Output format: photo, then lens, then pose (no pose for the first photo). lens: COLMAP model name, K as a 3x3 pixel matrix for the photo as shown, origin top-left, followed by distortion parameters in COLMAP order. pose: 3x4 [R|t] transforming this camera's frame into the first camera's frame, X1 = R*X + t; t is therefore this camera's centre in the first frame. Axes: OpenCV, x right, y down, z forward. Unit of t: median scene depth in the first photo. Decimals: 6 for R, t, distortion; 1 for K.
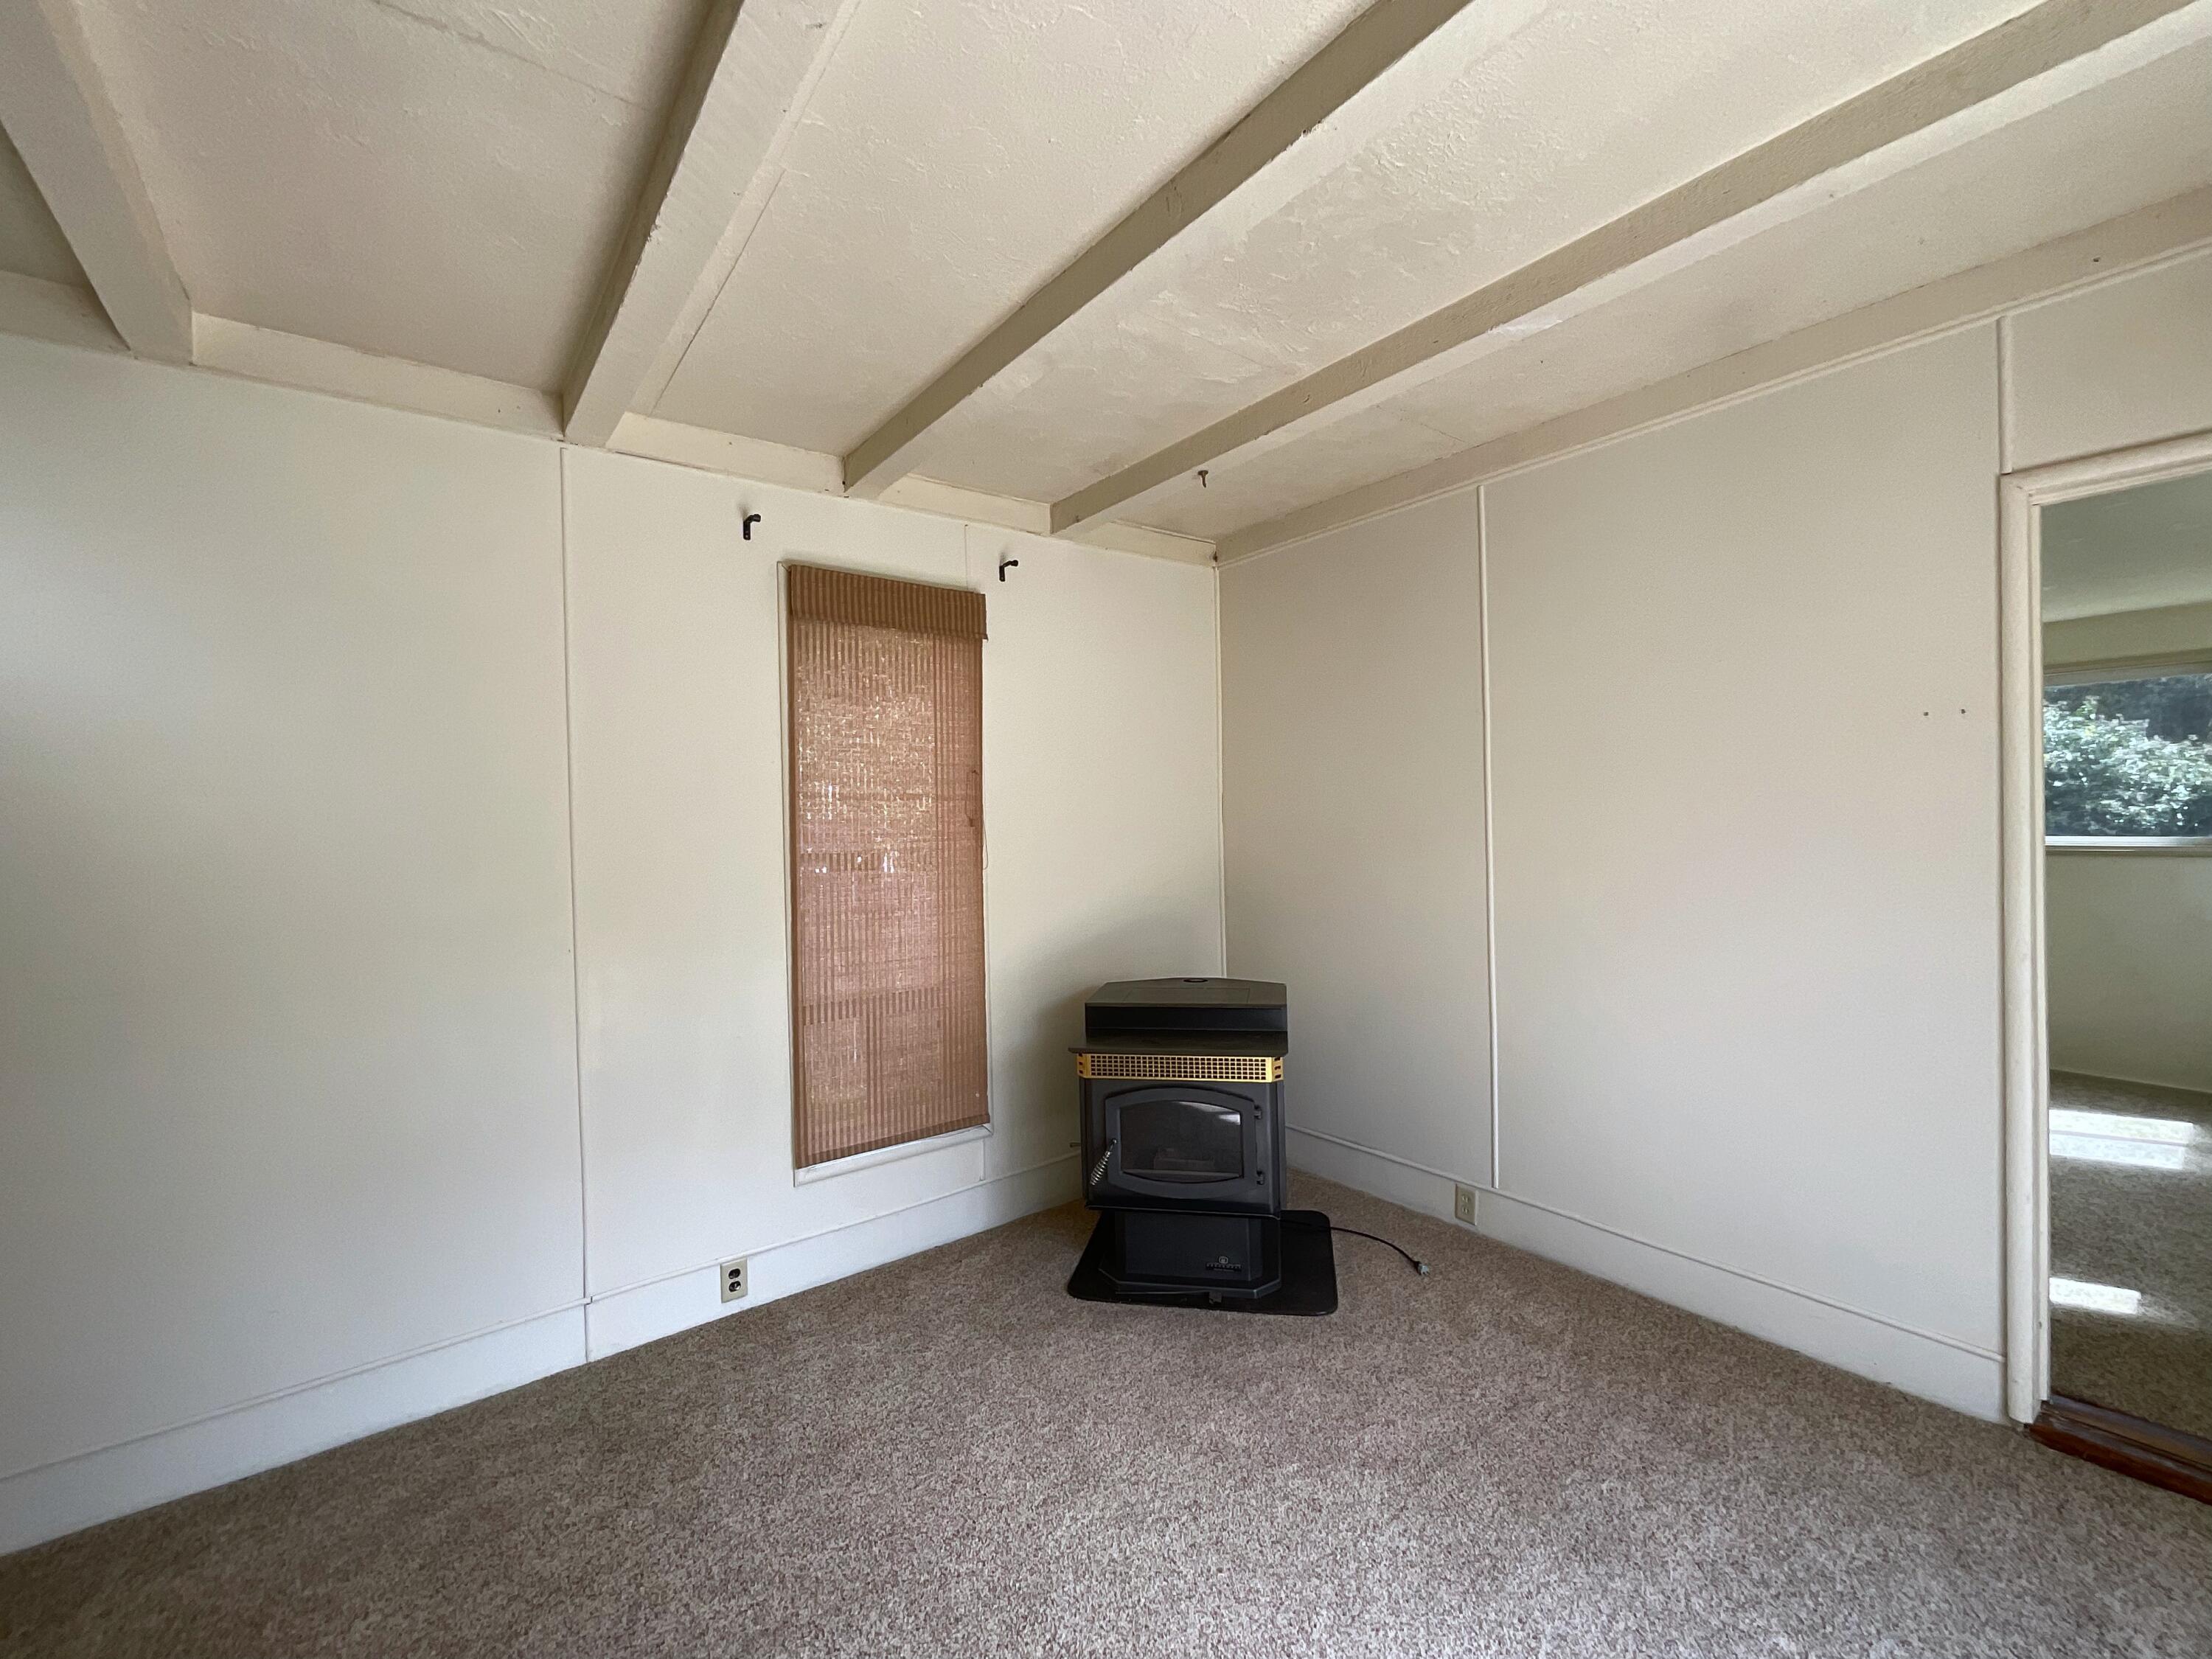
lens RADIAL K [[921.8, 0, 1106.0], [0, 921.8, 829.5], [0, 0, 1]] dist [-0.001266, -0.000059]
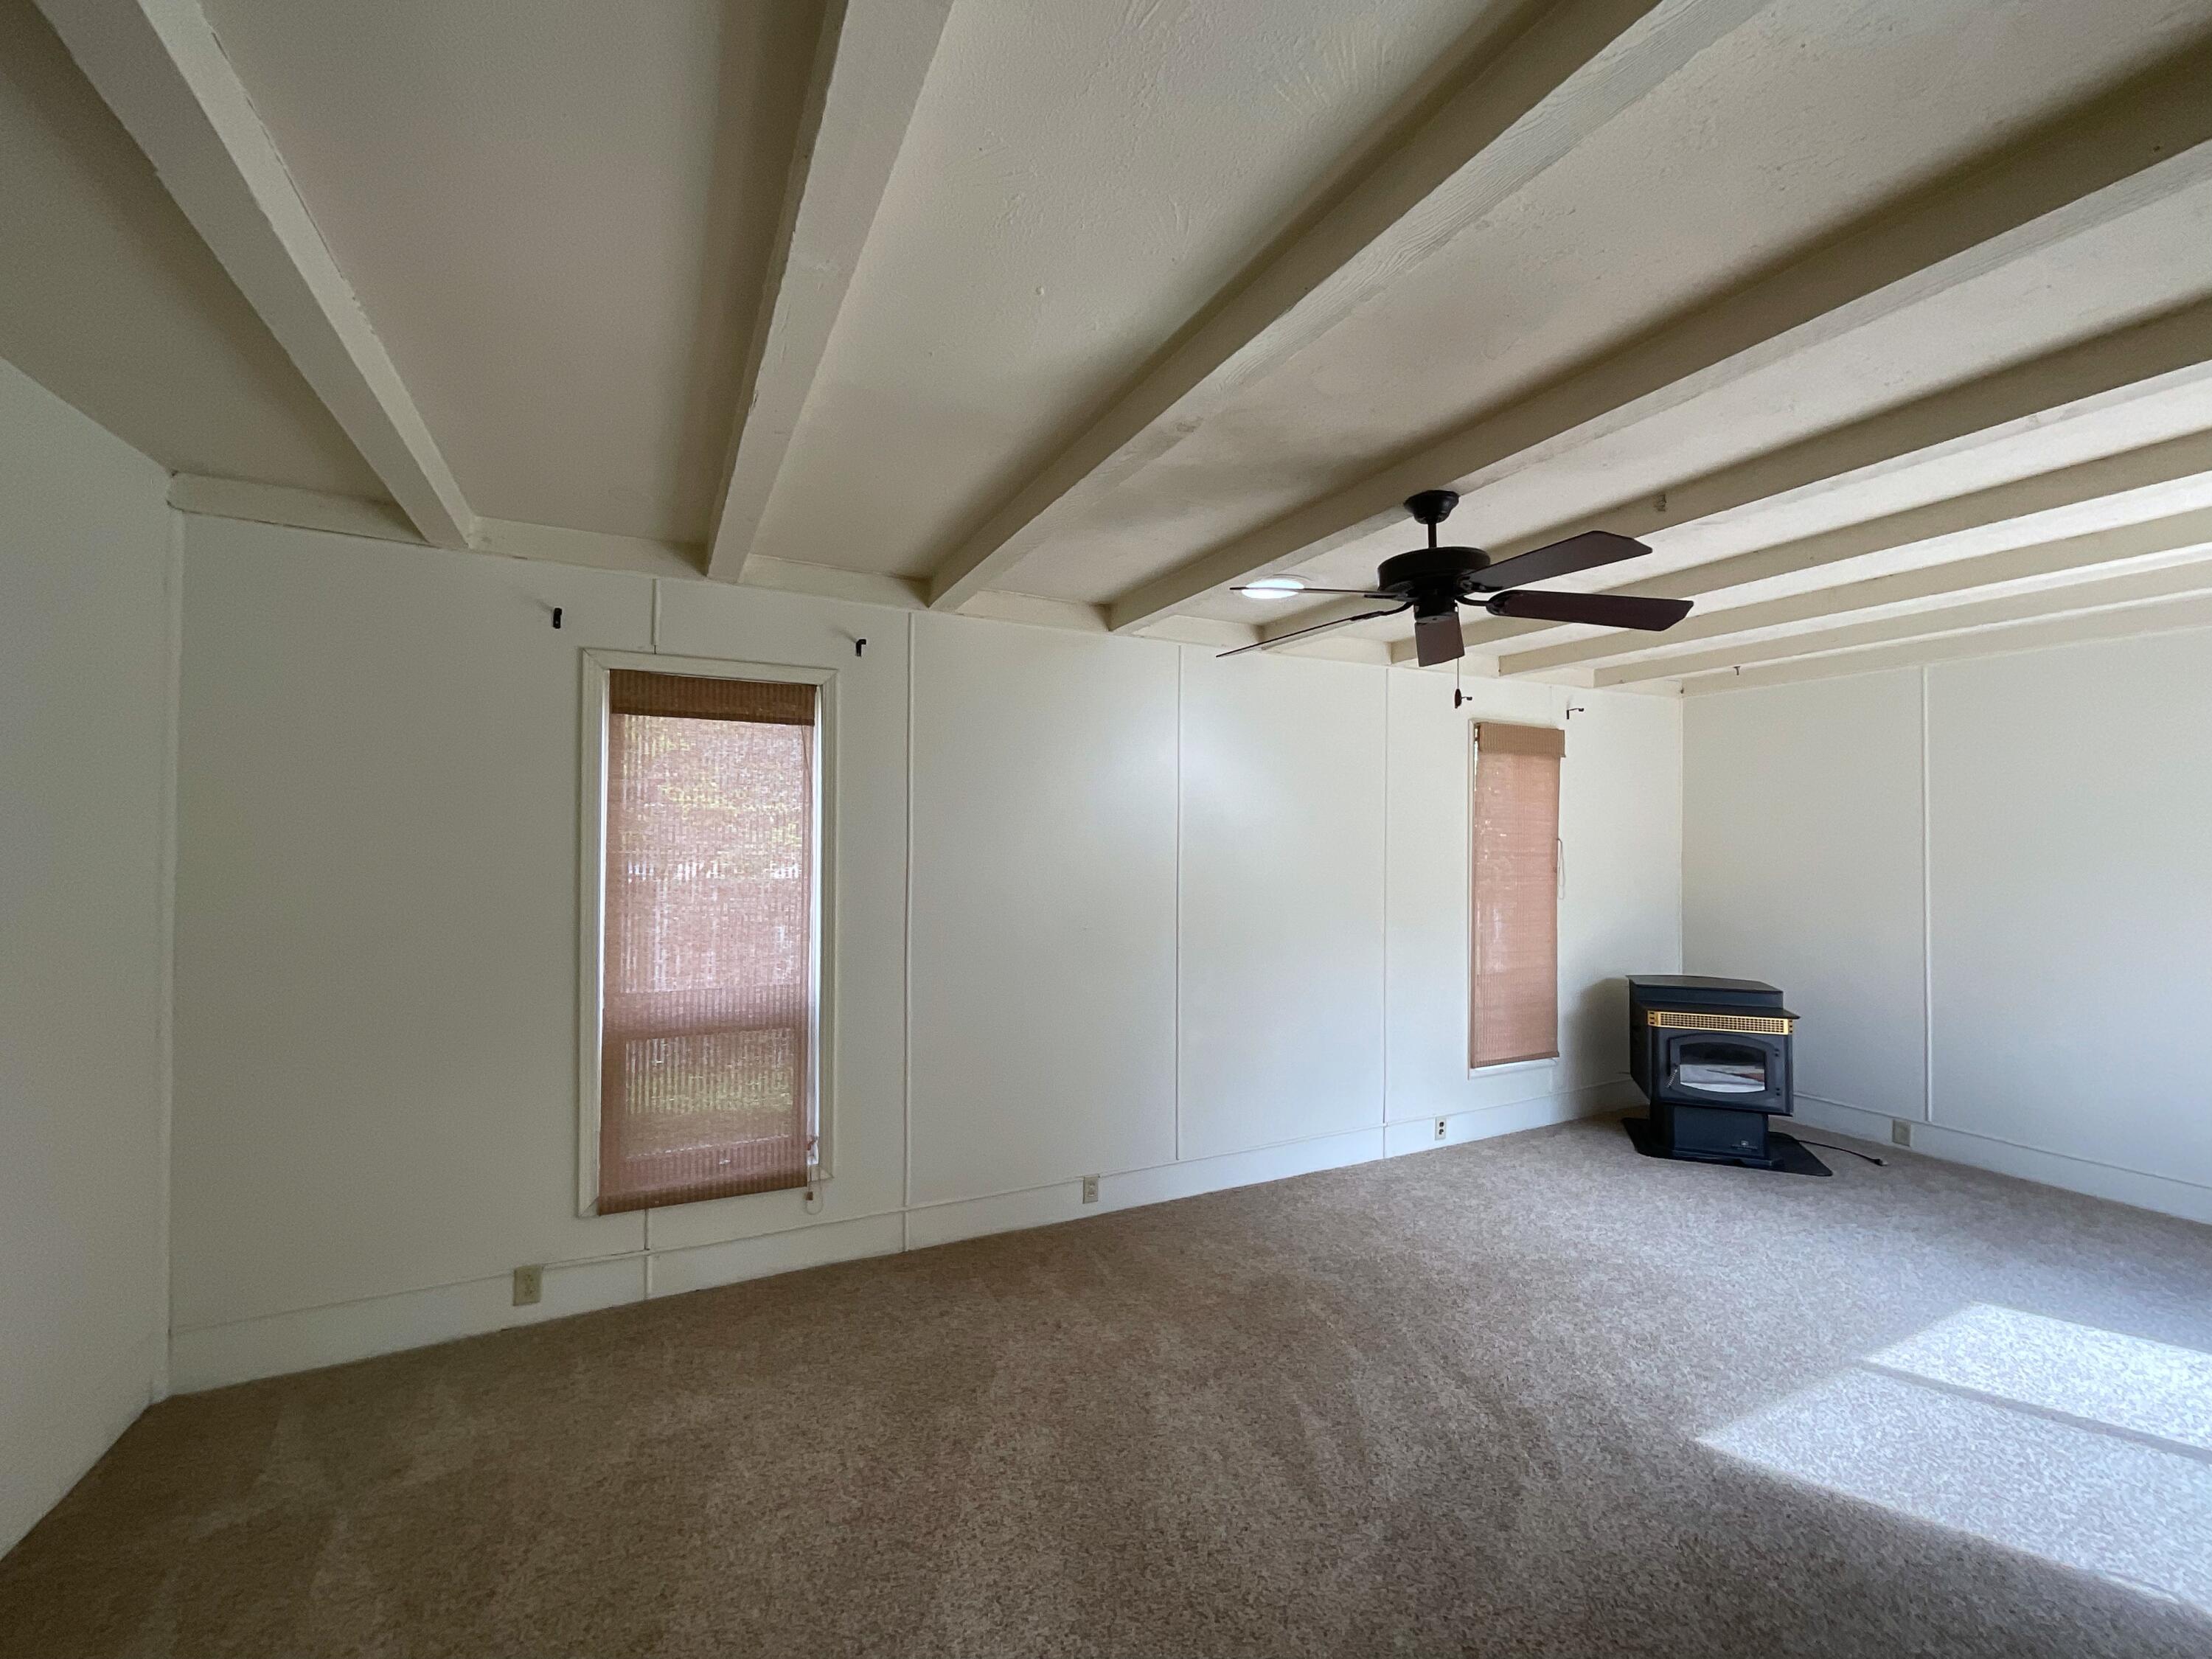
lens RADIAL K [[921.8, 0, 1106.0], [0, 921.8, 829.5], [0, 0, 1]] dist [-0.001266, -0.000059]
pose [[0.980780, 0.023267, -0.193723, -0.677698], [-0.029363, 0.999158, -0.028653, -0.010253], [0.192893, 0.033791, 0.980638, -0.834232]]
